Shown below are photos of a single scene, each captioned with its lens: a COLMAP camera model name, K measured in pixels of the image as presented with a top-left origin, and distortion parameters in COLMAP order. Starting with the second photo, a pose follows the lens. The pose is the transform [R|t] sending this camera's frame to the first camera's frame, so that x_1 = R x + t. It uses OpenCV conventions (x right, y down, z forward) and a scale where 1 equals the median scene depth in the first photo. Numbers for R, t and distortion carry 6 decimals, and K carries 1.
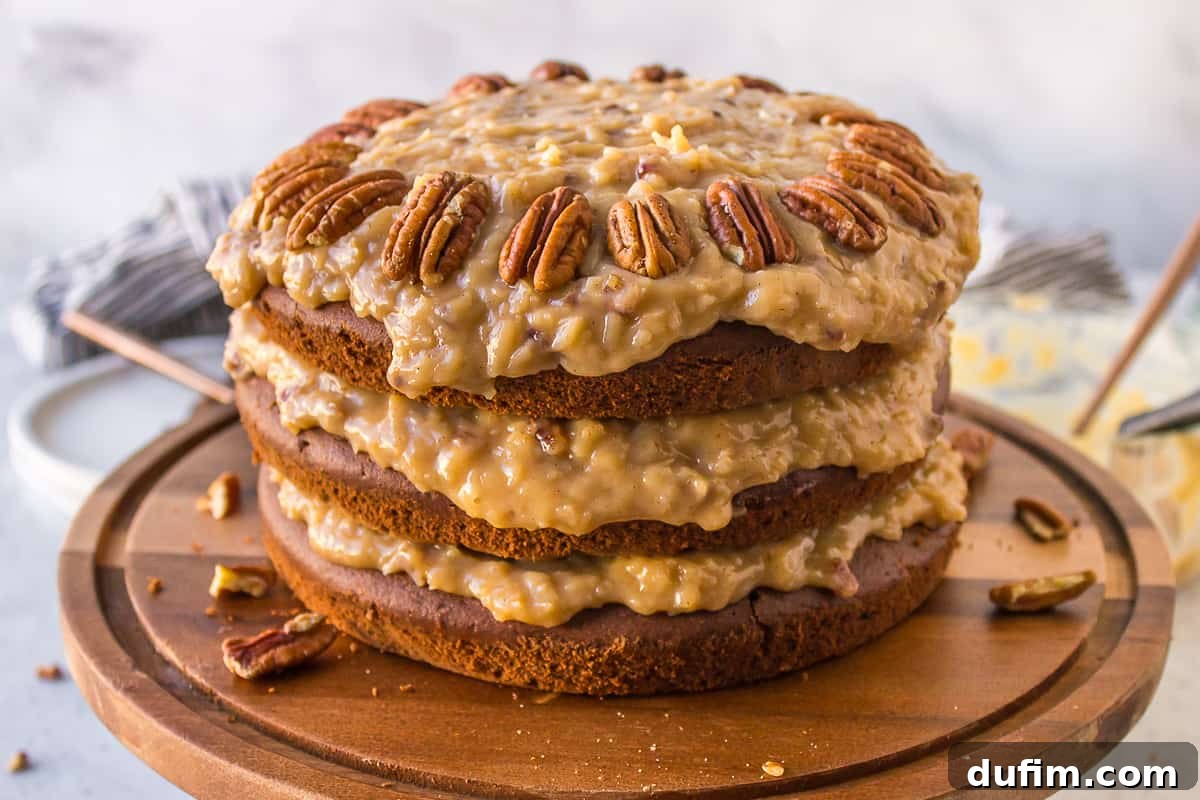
lens RADIAL K [[1985.4, 0, 600.0], [0, 1985.4, 400.0], [0, 0, 1]] dist [0.028129, 0.069783]
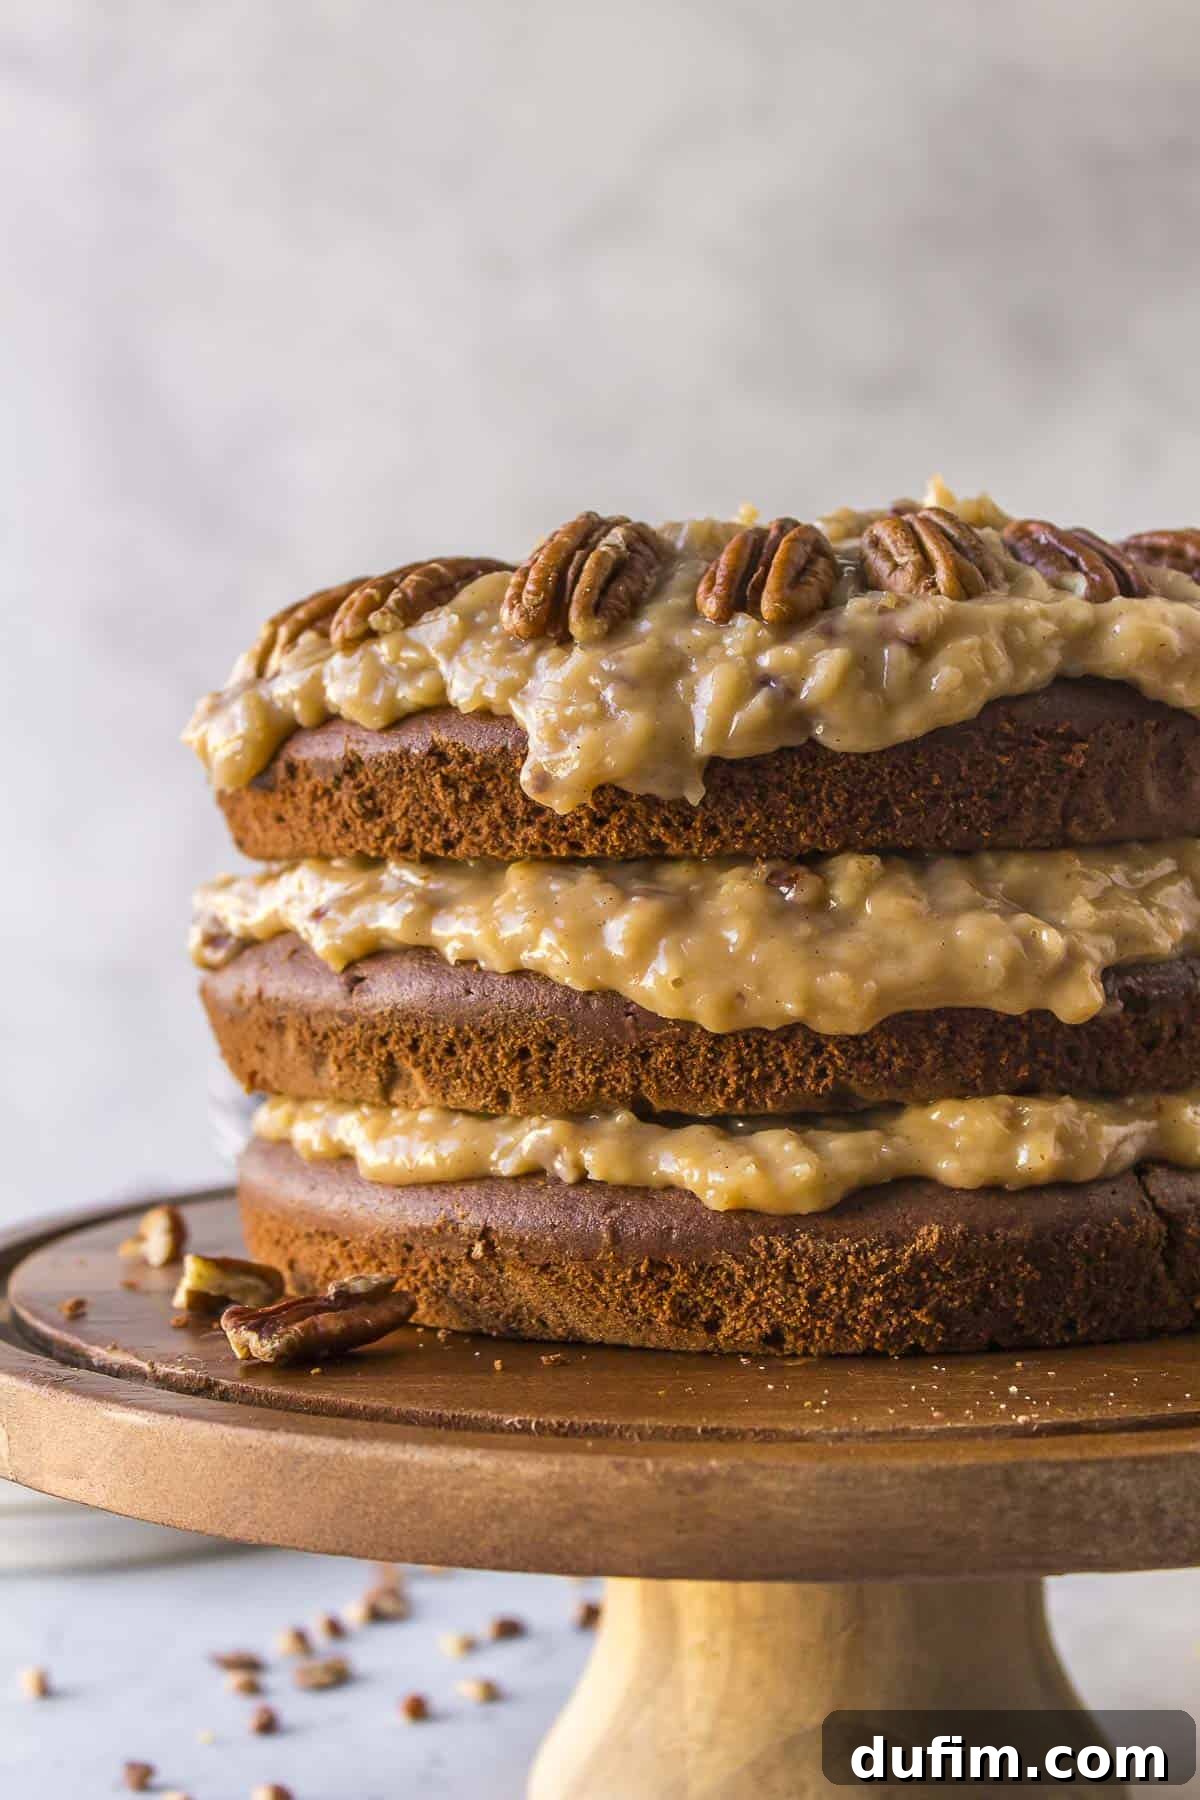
lens RADIAL K [[2978.1, 0, 600.0], [0, 2978.1, 900.0], [0, 0, 1]] dist [0.028129, 0.069783]
pose [[0.997707, -0.030852, 0.060237, -0.136224], [0.049607, 0.938834, -0.340778, 0.324688], [-0.046039, 0.342985, 0.938212, 0.158889]]
